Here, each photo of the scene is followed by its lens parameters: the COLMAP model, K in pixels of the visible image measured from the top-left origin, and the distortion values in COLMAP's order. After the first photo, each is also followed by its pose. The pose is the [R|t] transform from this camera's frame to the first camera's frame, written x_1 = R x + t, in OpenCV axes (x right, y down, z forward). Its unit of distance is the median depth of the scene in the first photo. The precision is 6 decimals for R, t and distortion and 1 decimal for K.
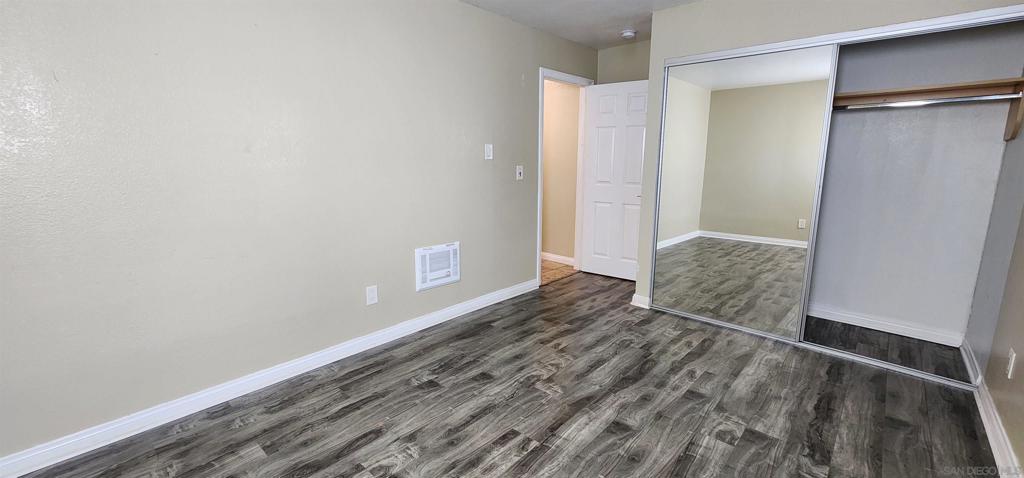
lens RADIAL K [[419.6, 0, 511.8], [0, 419.6, 232.9], [0, 0, 1]] dist [-0.003340, -0.000138]
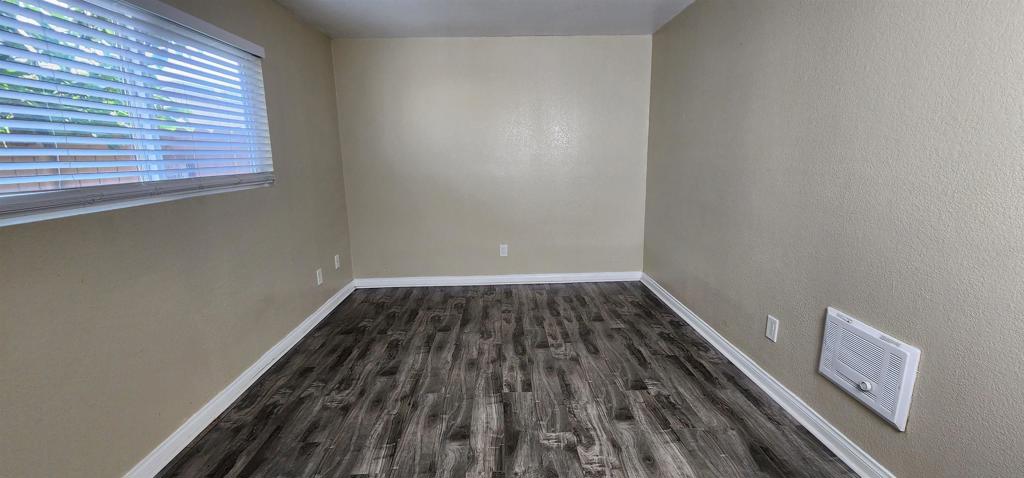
lens RADIAL K [[419.6, 0, 511.8], [0, 419.6, 232.9], [0, 0, 1]] dist [-0.003340, -0.000138]
pose [[-0.717012, 0.144318, -0.681957, 0.735216], [-0.104784, 0.944901, 0.310134, -0.298447], [0.689140, 0.293828, -0.662383, 1.508951]]
